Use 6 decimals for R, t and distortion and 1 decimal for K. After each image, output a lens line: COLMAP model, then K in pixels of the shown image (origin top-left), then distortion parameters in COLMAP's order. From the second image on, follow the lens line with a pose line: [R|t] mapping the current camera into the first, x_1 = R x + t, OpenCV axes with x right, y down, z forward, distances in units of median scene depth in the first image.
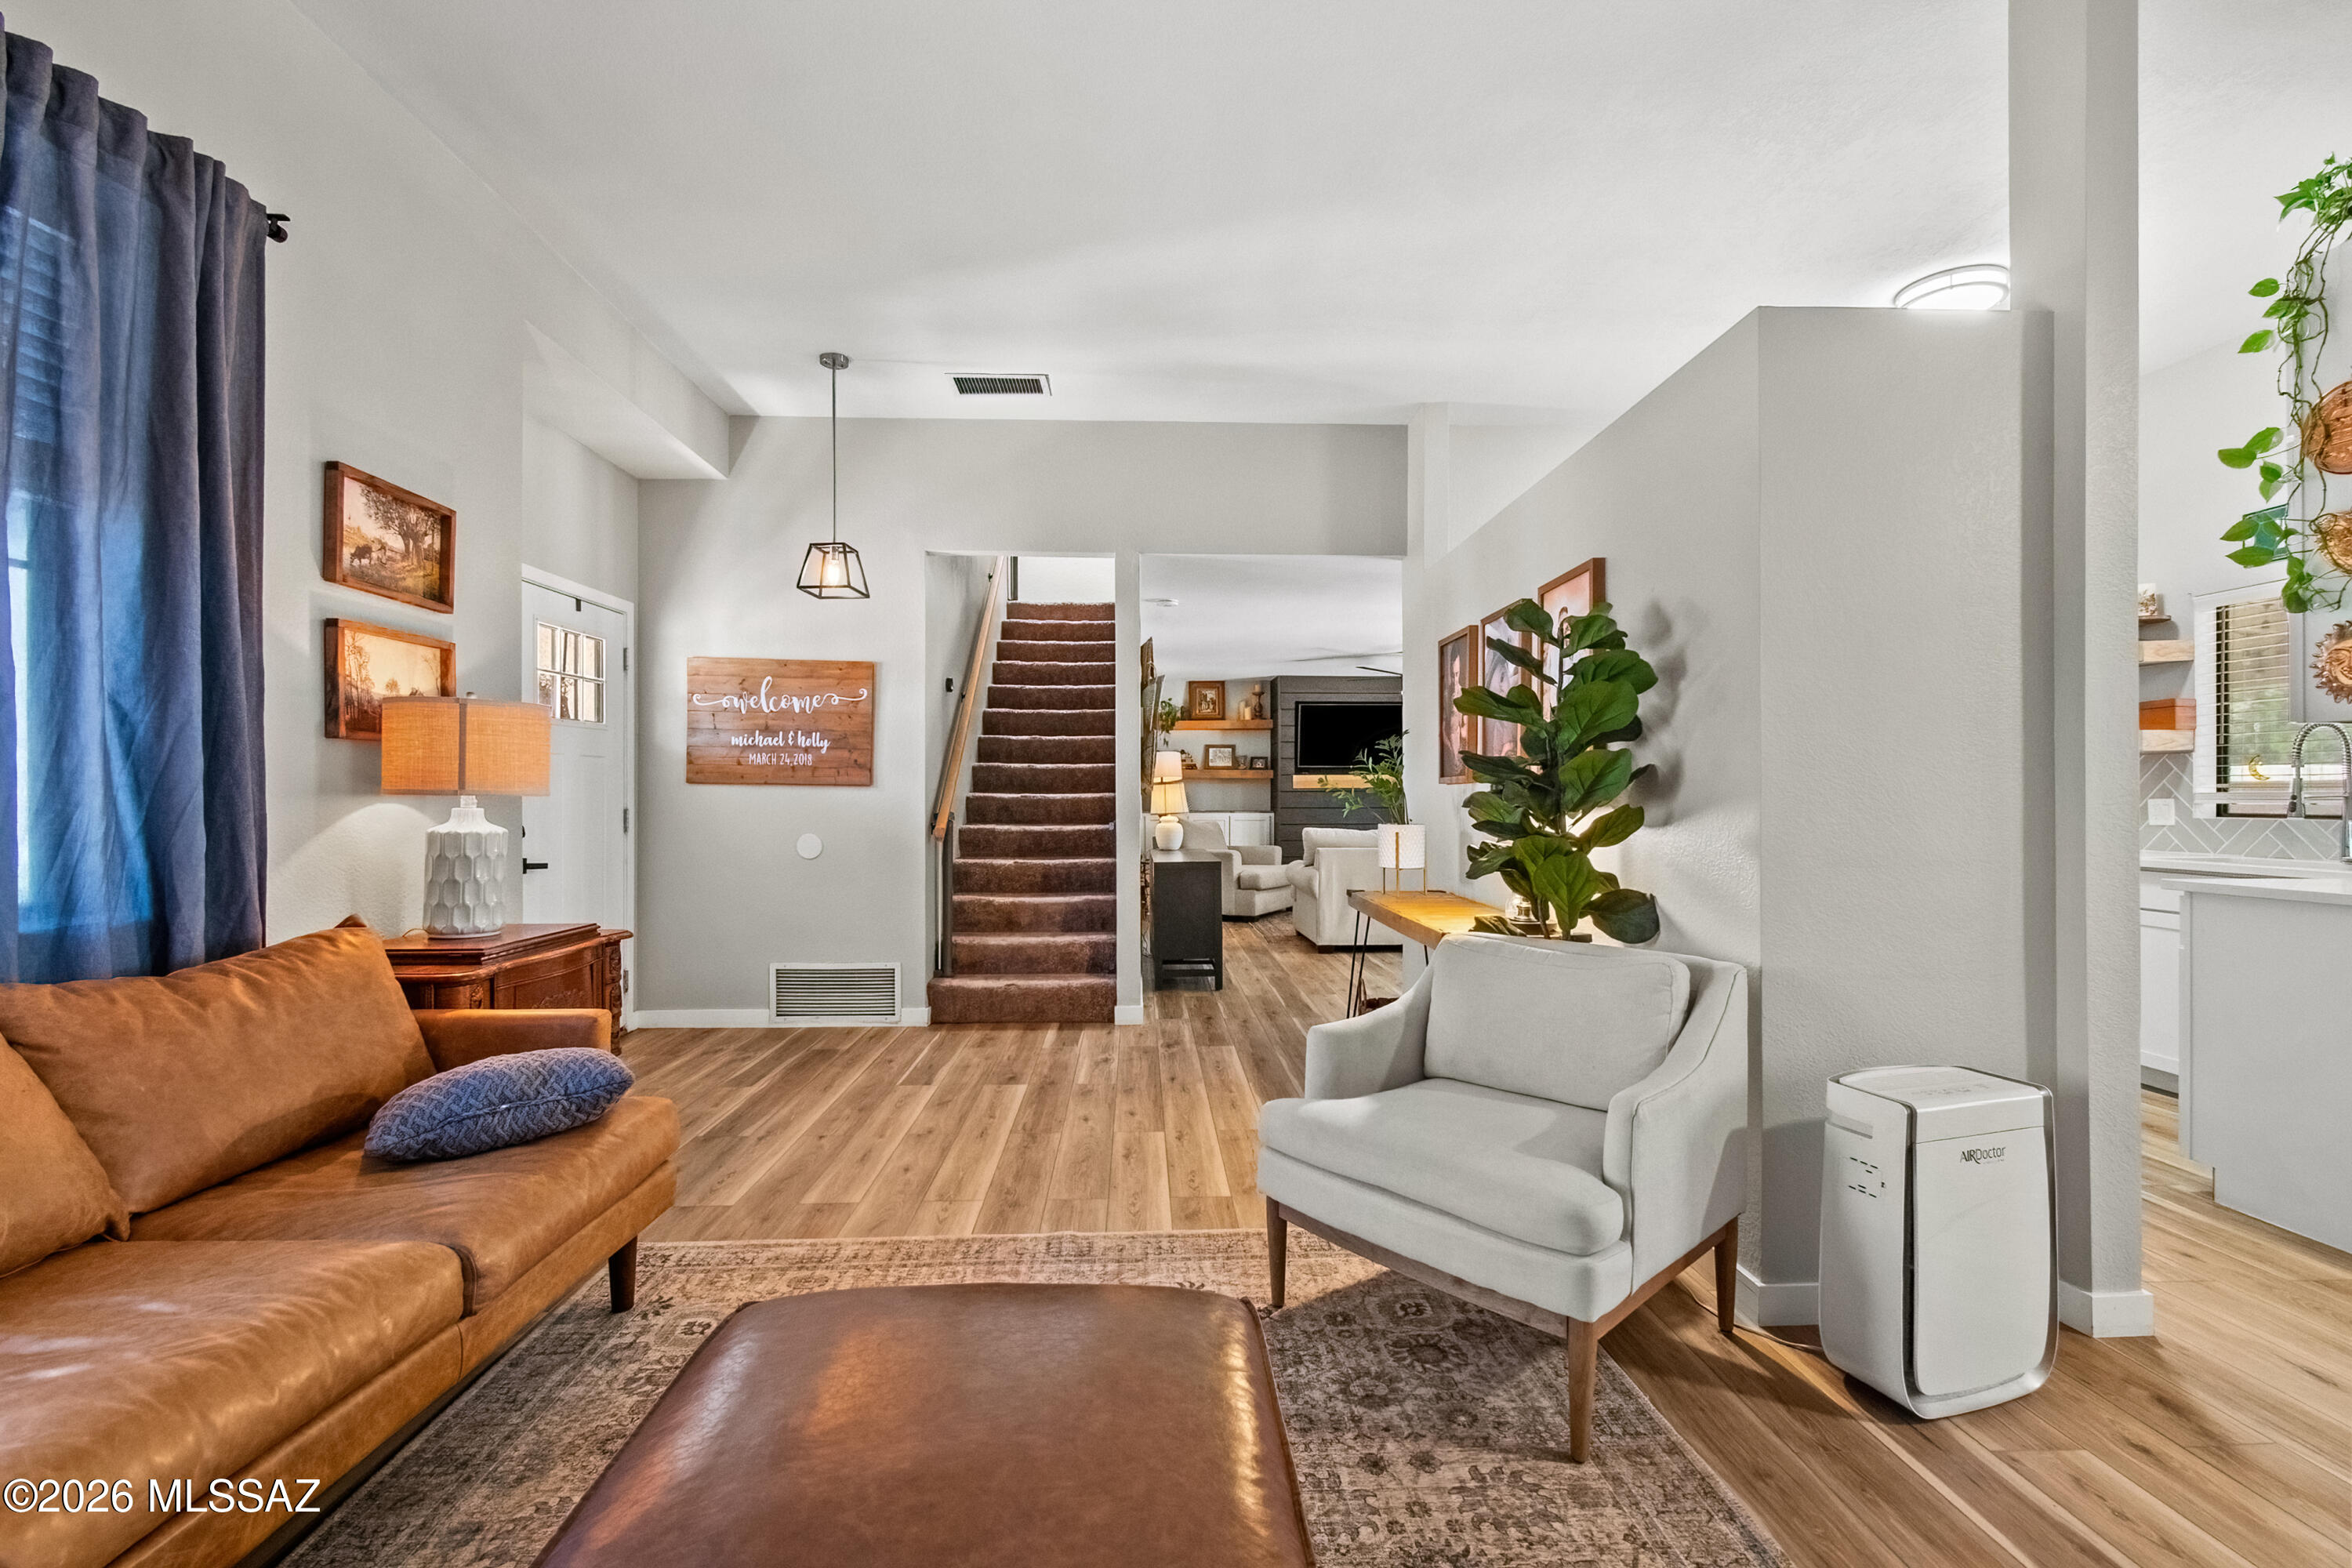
lens RADIAL K [[1049.1, 0, 1175.6], [0, 1049.1, 791.7], [0, 0, 1]] dist [0.004758, -0.005800]
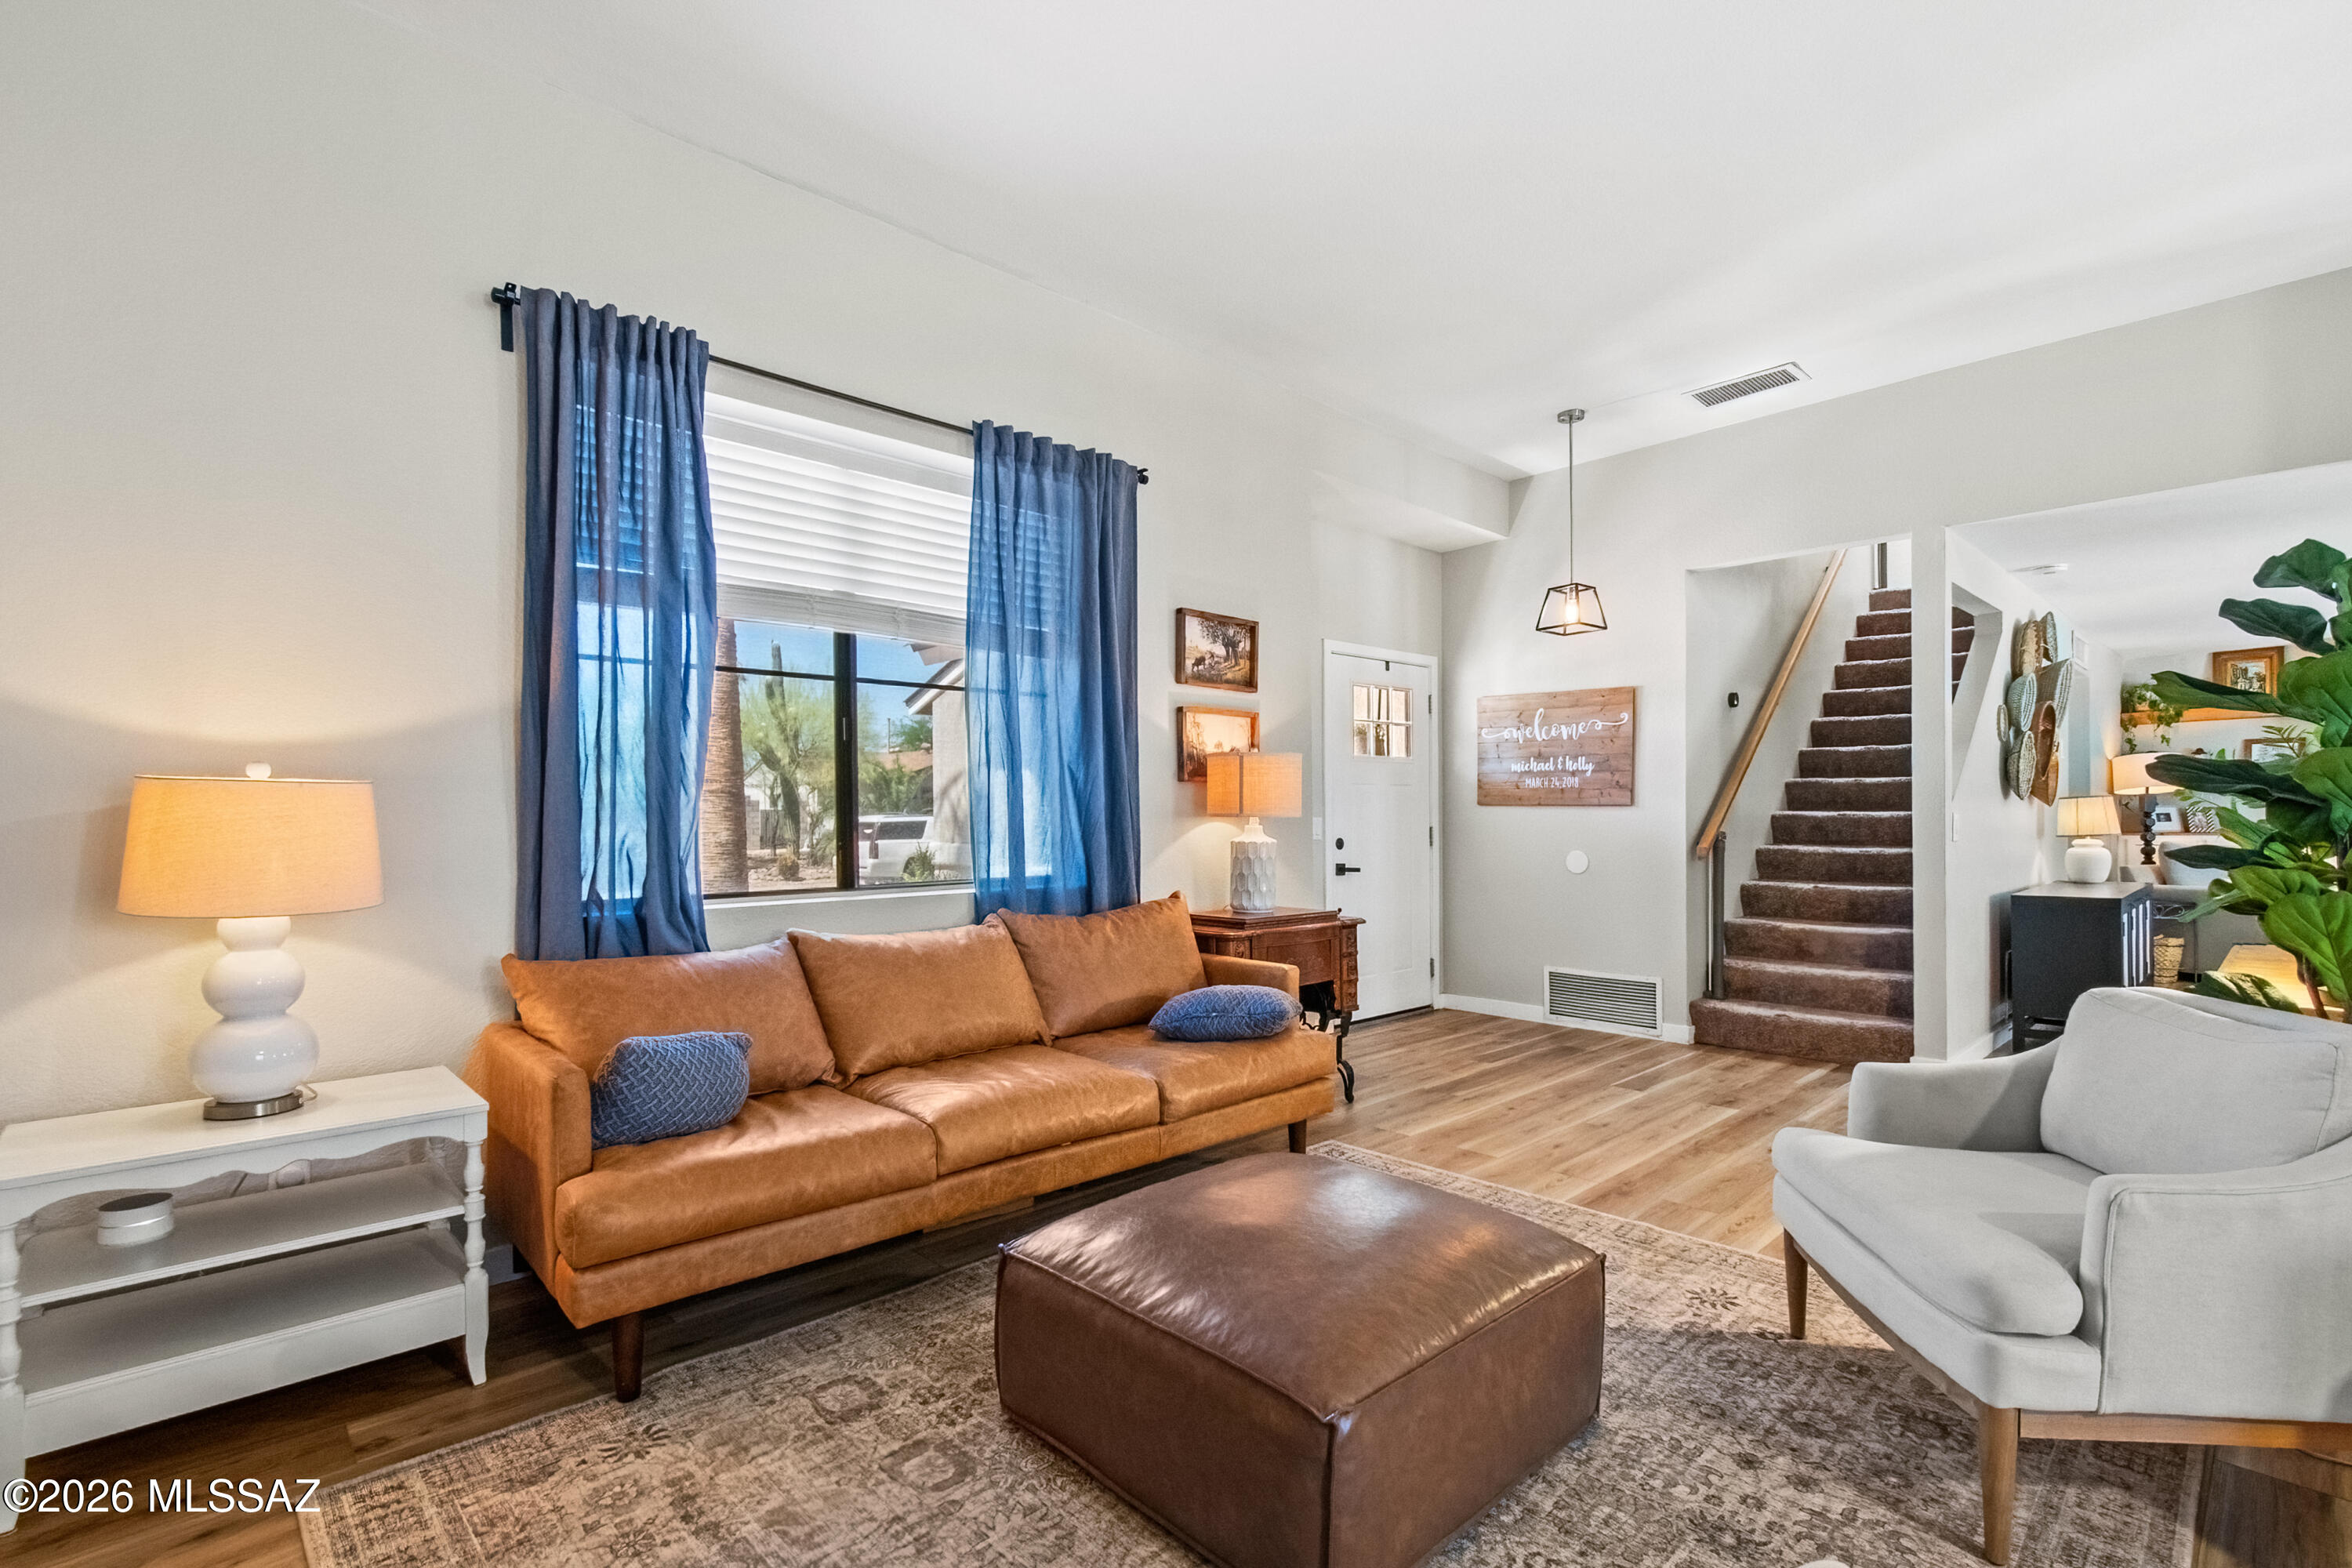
lens RADIAL K [[1067.1, 0, 1176.7], [0, 1067.1, 822.1], [0, 0, 1]] dist [0.003379, -0.000236]
pose [[0.658245, 0.000639, -0.752803, 0.350996], [0.007994, 0.999937, 0.007839, -0.001697], [0.752761, -0.011177, 0.658199, -0.064036]]
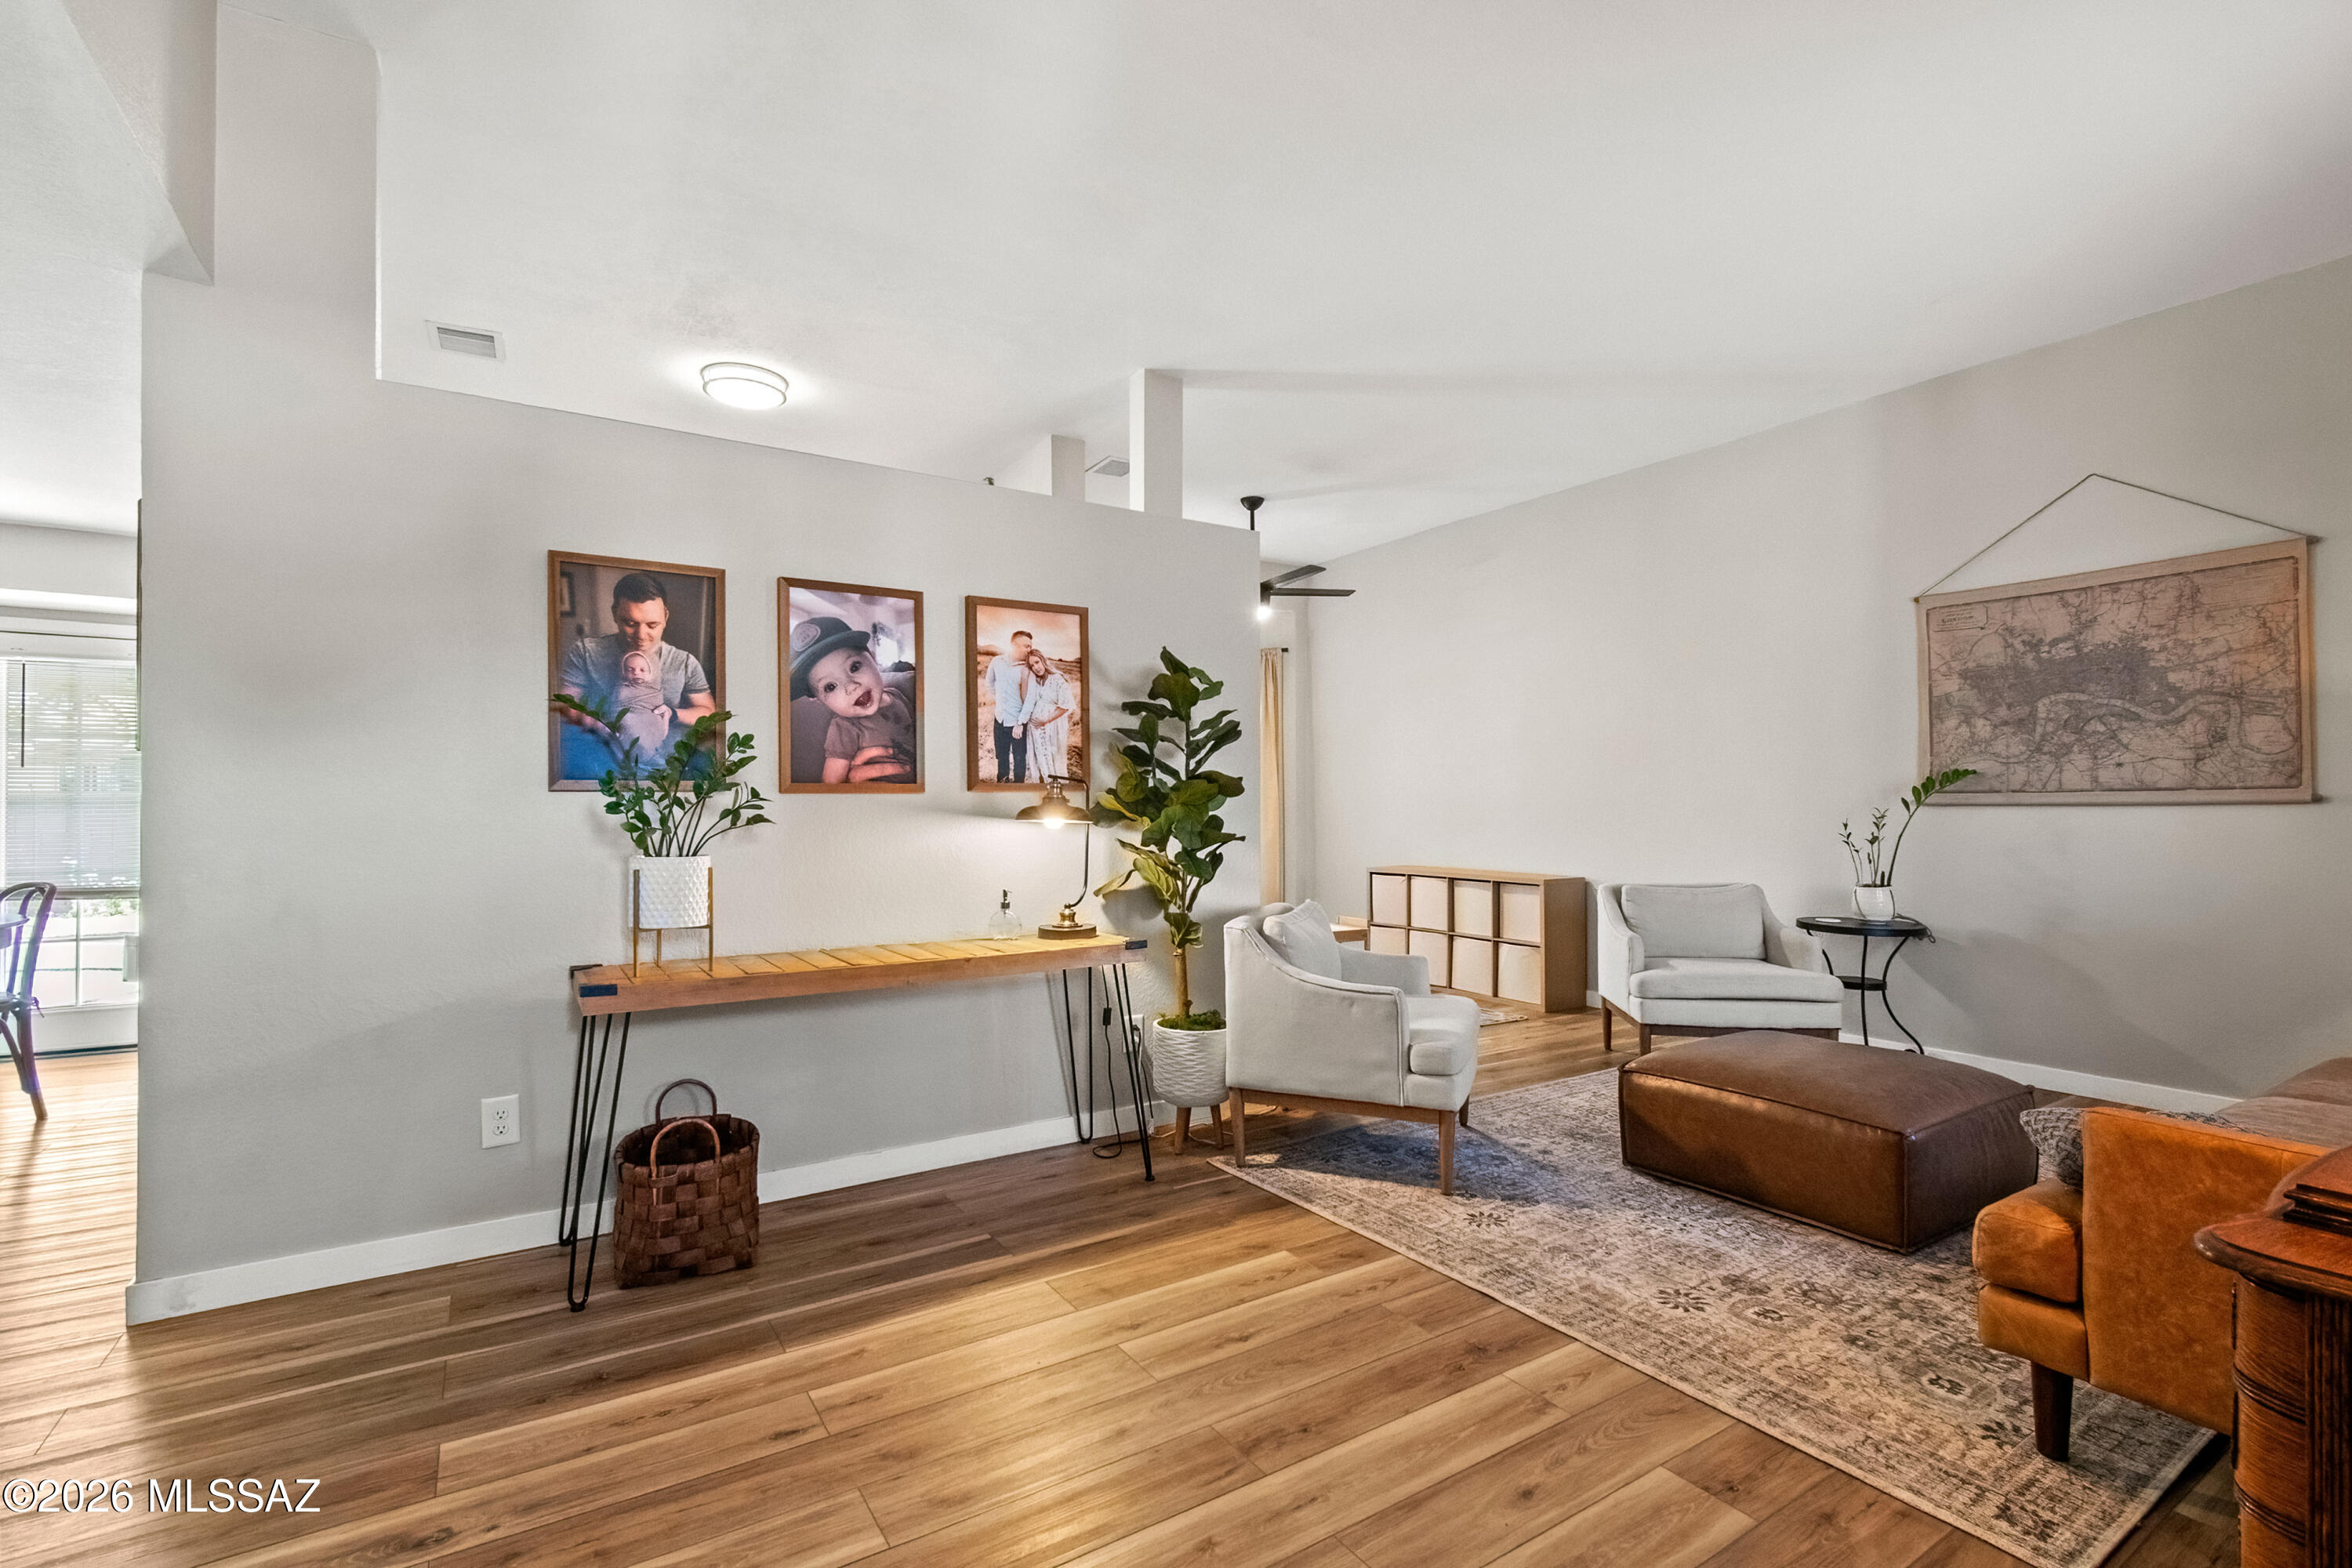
lens RADIAL K [[1049.1, 0, 1175.6], [0, 1049.1, 791.7], [0, 0, 1]] dist [0.004758, -0.005800]
pose [[-0.508777, 0.014974, 0.860768, -0.659512], [-0.001215, 0.999835, -0.018112, 0.004421], [-0.860898, -0.010261, -0.508675, 1.485640]]
